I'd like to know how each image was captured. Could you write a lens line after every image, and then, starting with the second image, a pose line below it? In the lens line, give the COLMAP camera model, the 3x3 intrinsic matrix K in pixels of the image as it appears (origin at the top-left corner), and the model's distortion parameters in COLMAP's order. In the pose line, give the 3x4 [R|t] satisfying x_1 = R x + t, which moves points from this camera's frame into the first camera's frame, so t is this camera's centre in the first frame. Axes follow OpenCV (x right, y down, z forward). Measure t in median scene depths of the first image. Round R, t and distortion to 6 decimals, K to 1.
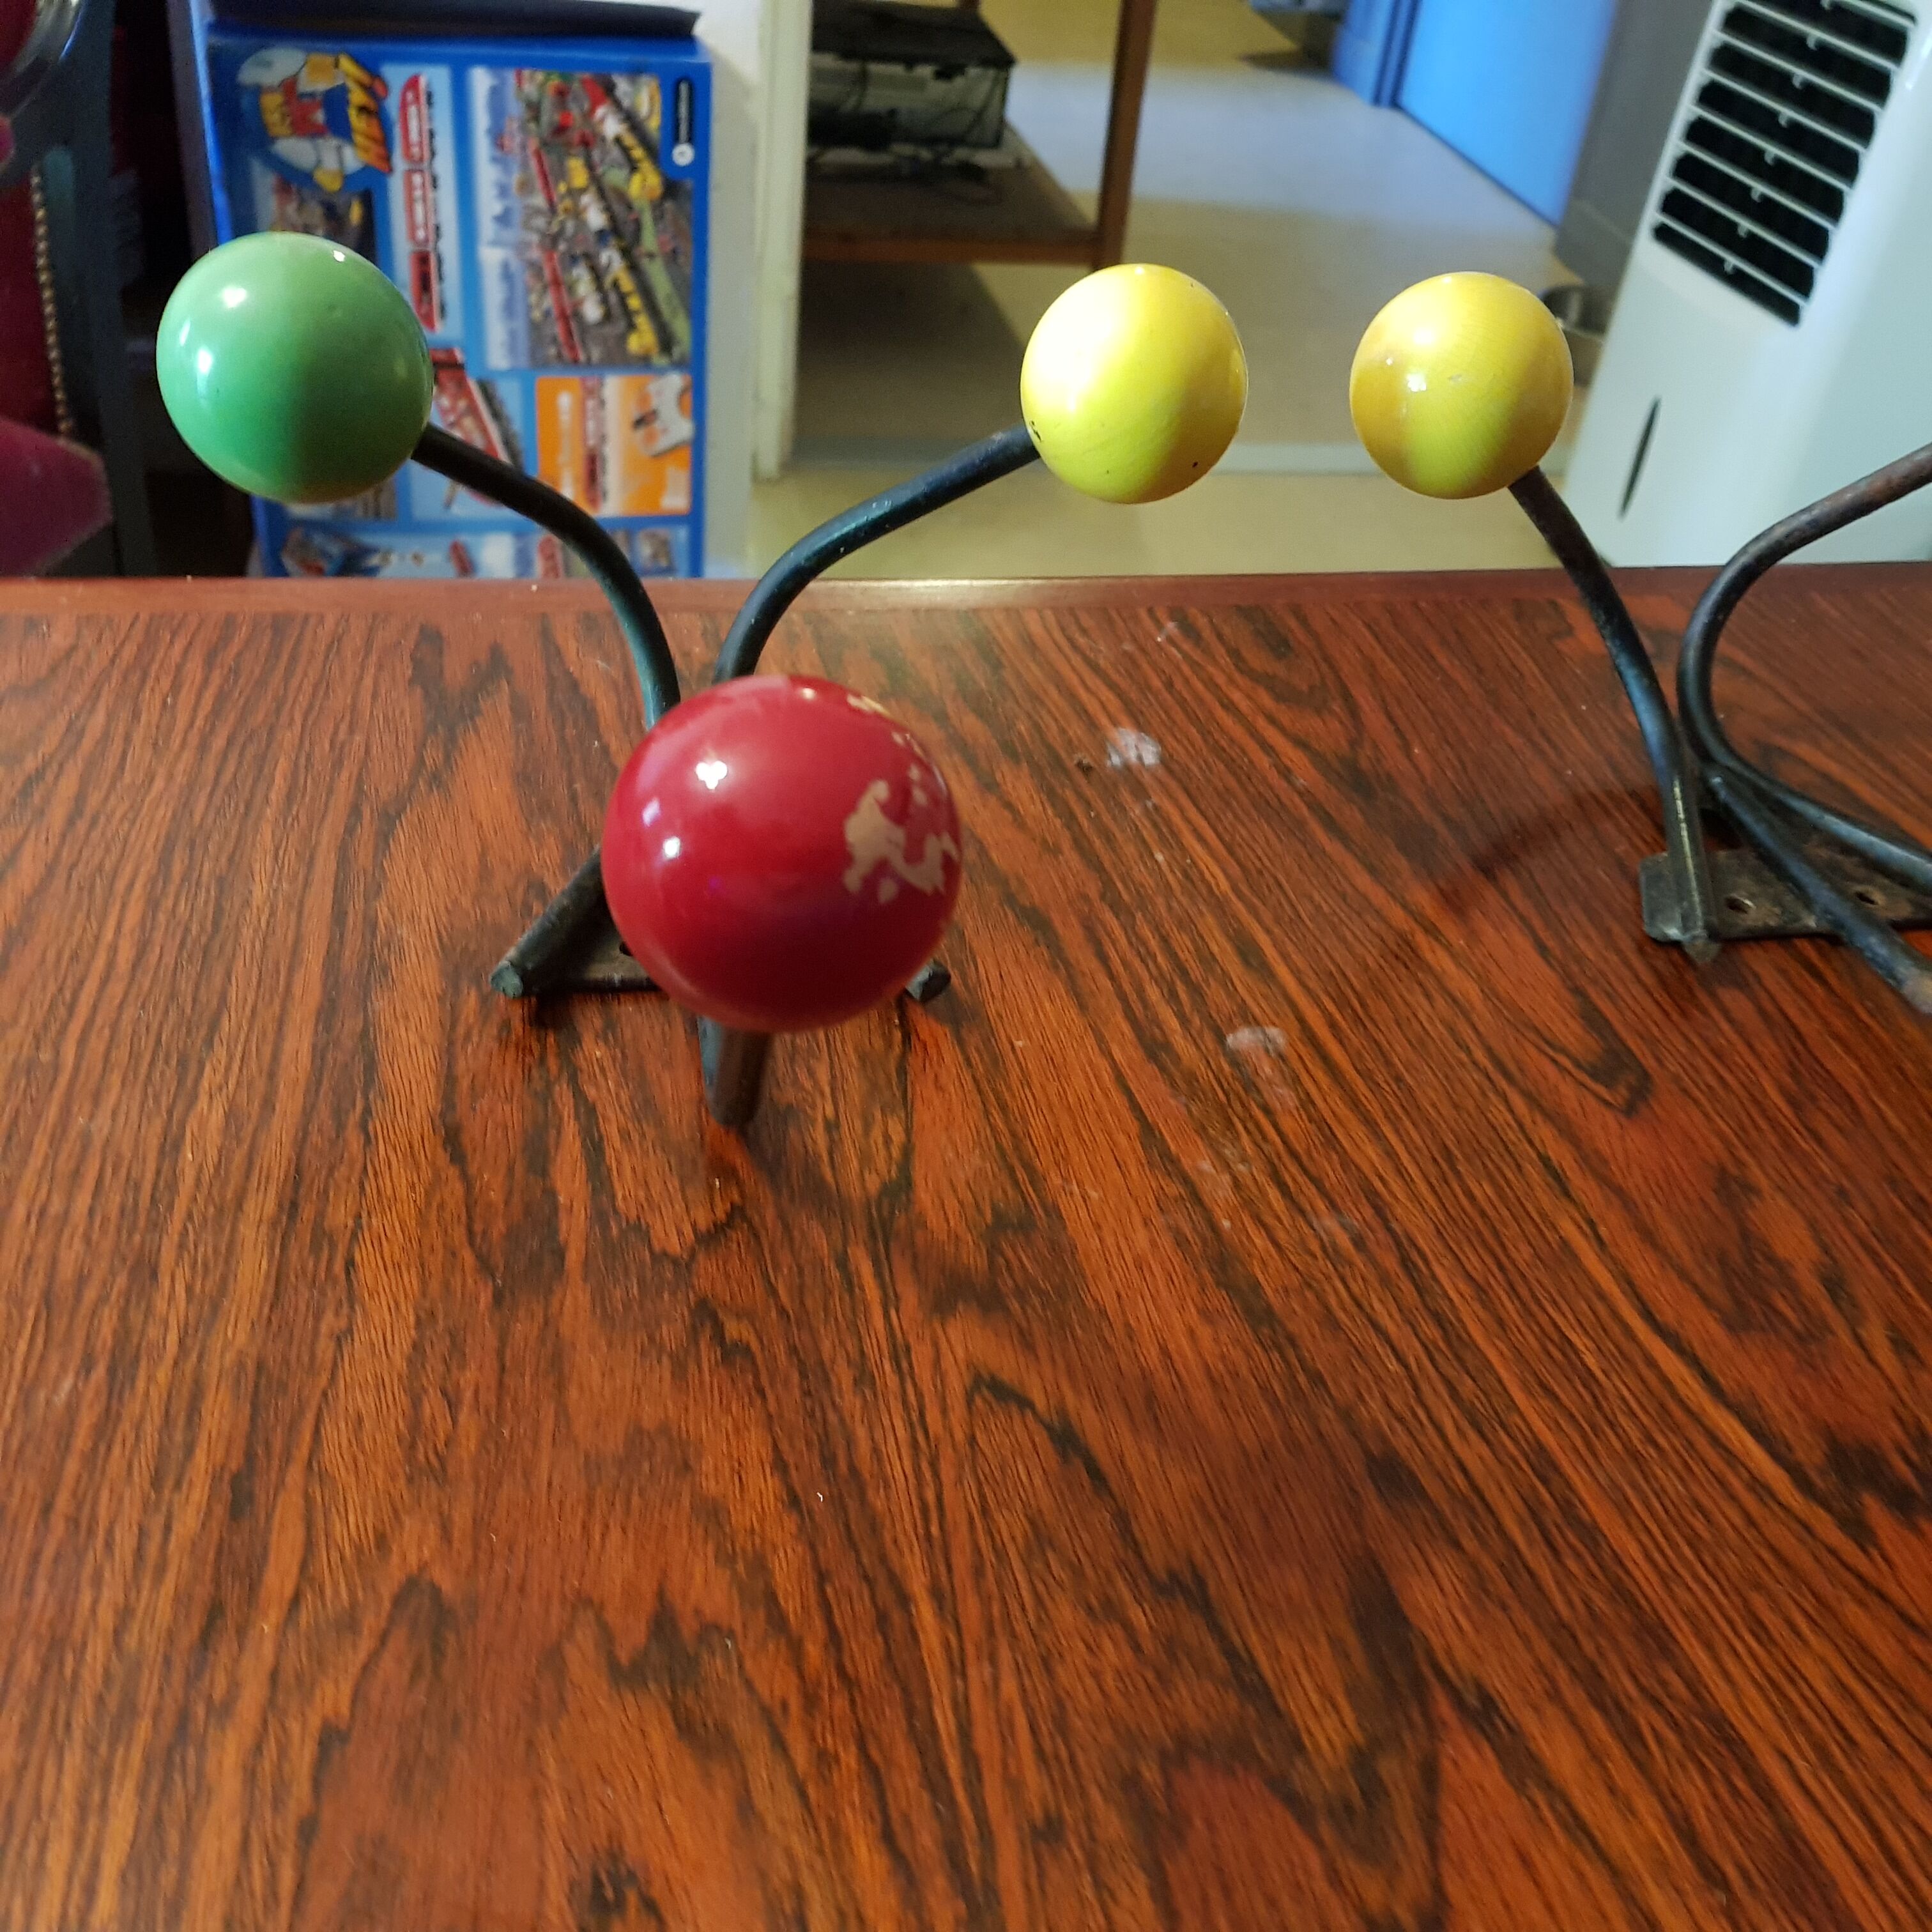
lens RADIAL K [[2053.1, 0, 1029.2], [0, 2053.1, 963.3], [0, 0, 1]] dist [0.143107, -0.350419]
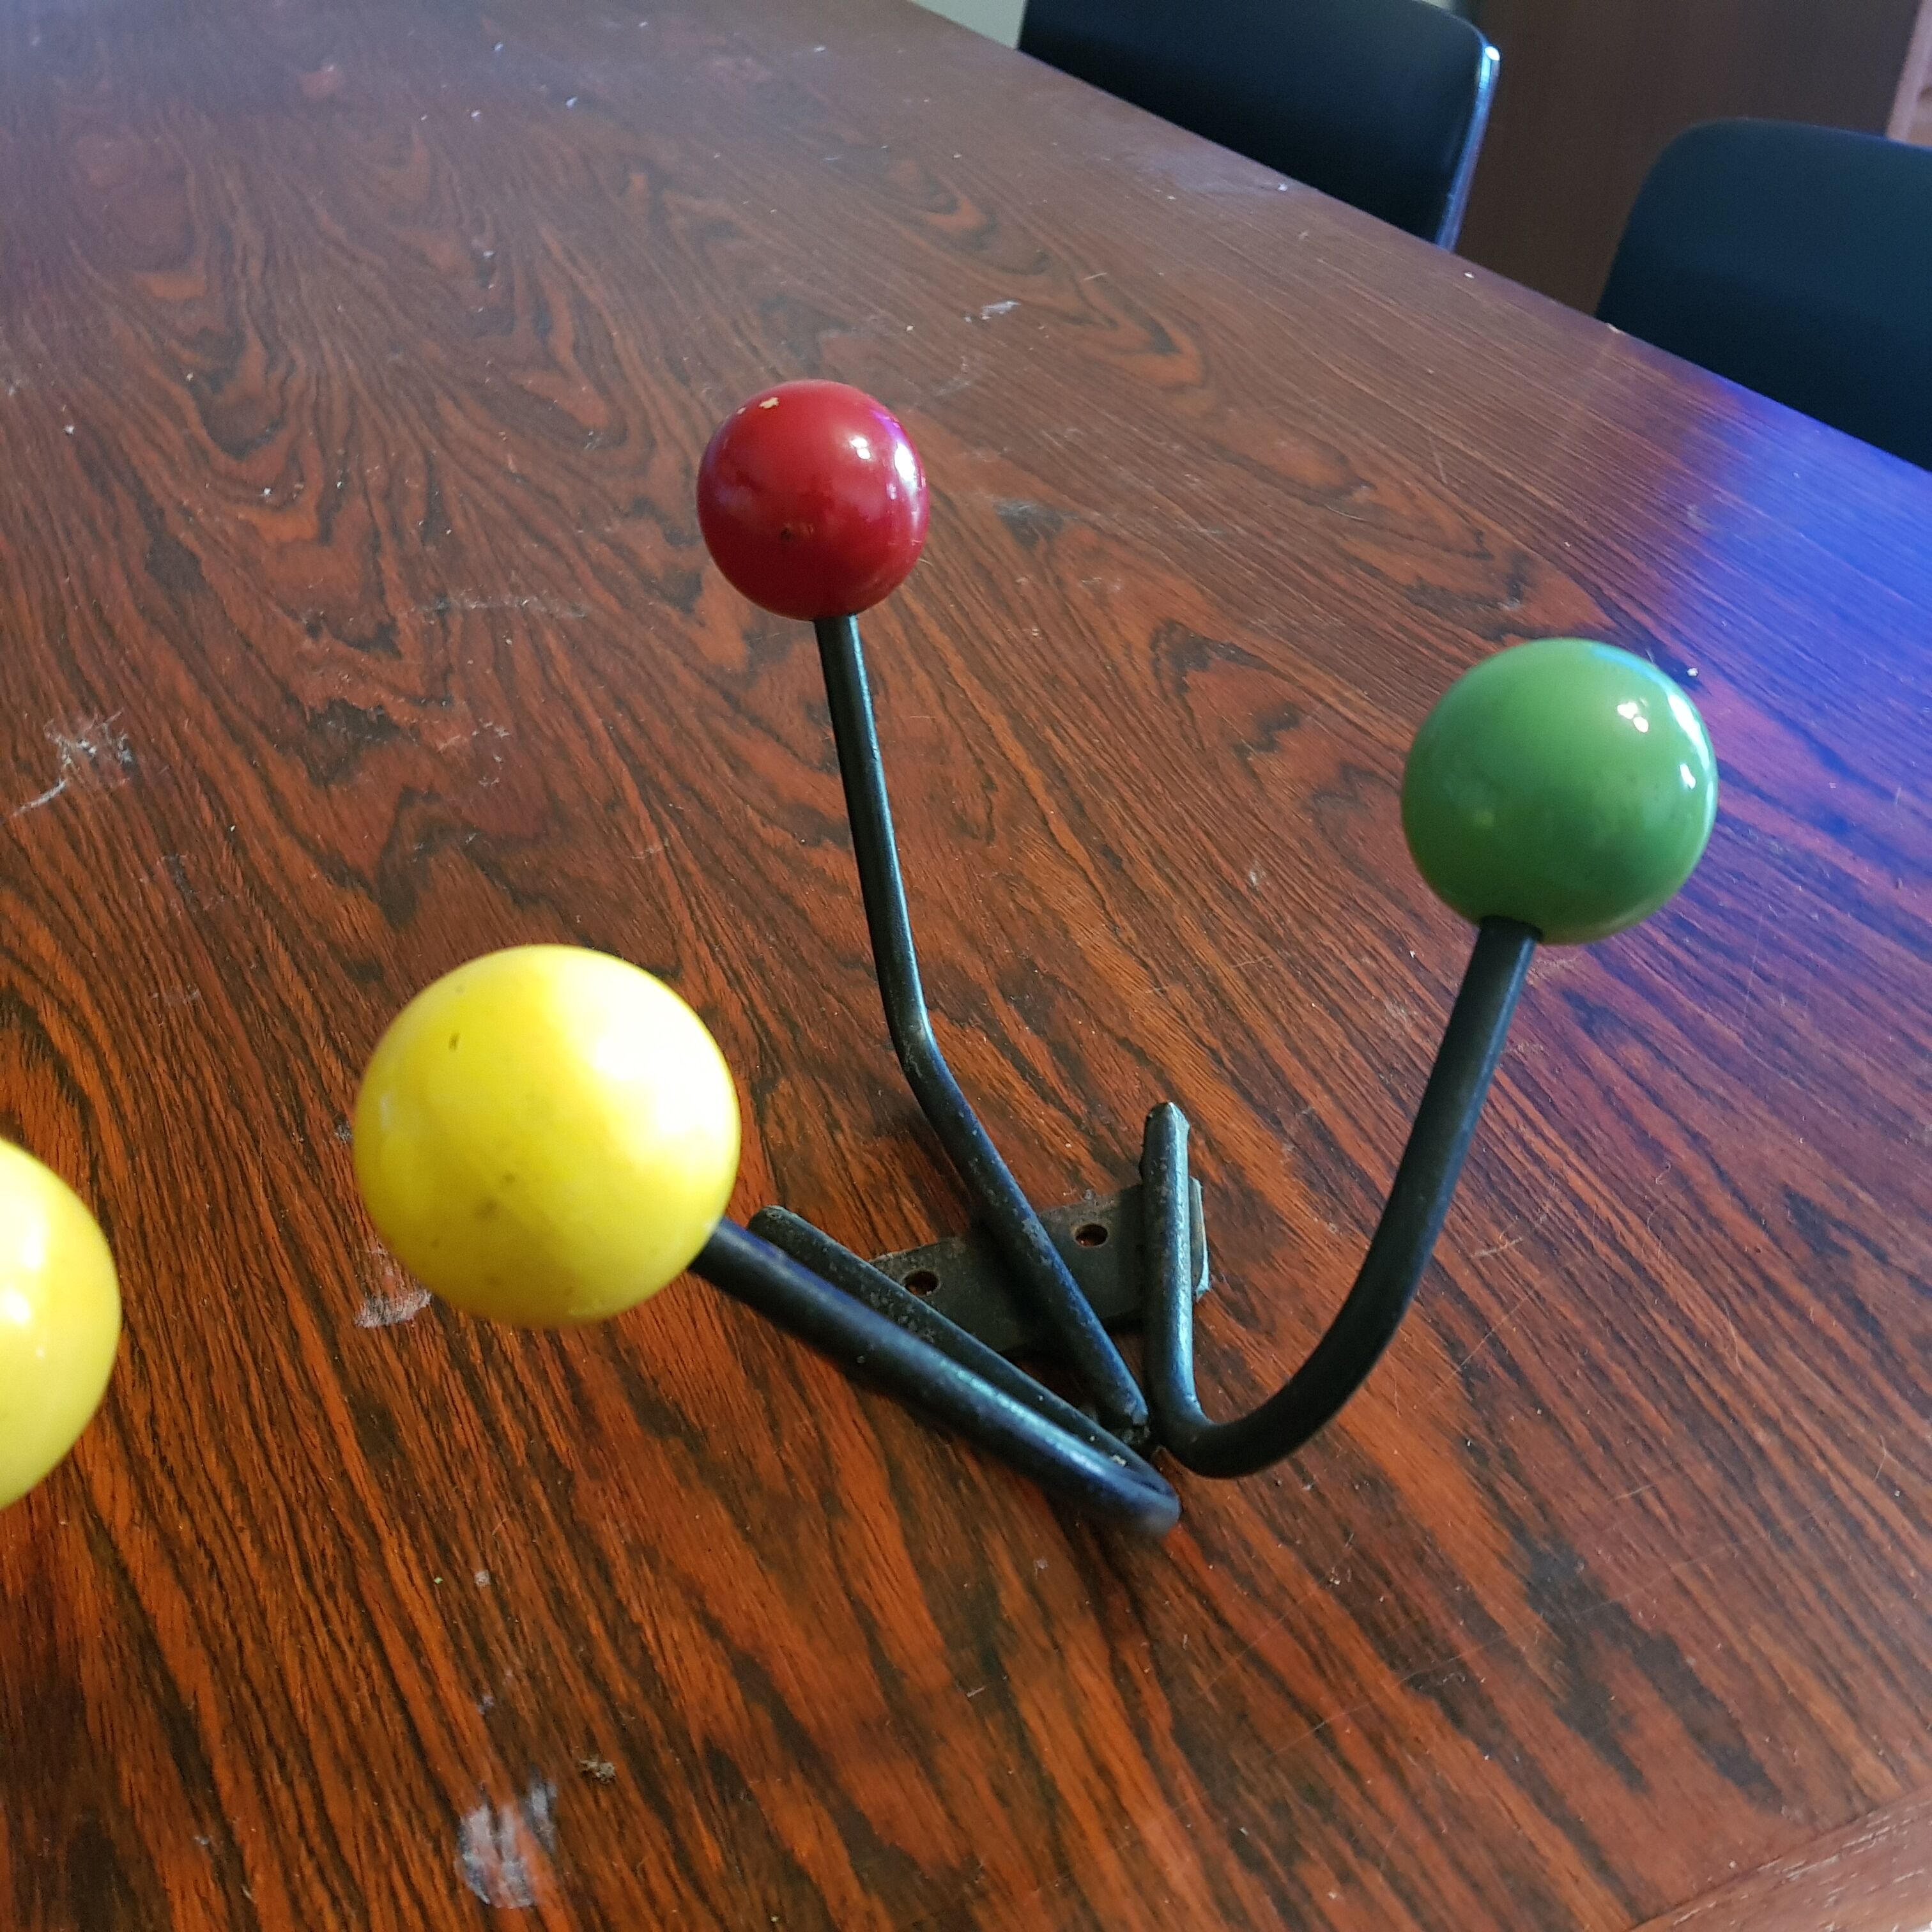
lens RADIAL K [[2002.0, 0, 987.0], [0, 2002.0, 966.9], [0, 0, 1]] dist [0.125557, -0.276298]
pose [[-0.976416, 0.008343, -0.215734, 0.035985], [-0.202041, 0.316883, 0.926696, -0.644689], [0.076094, 0.948428, -0.307724, 0.854572]]
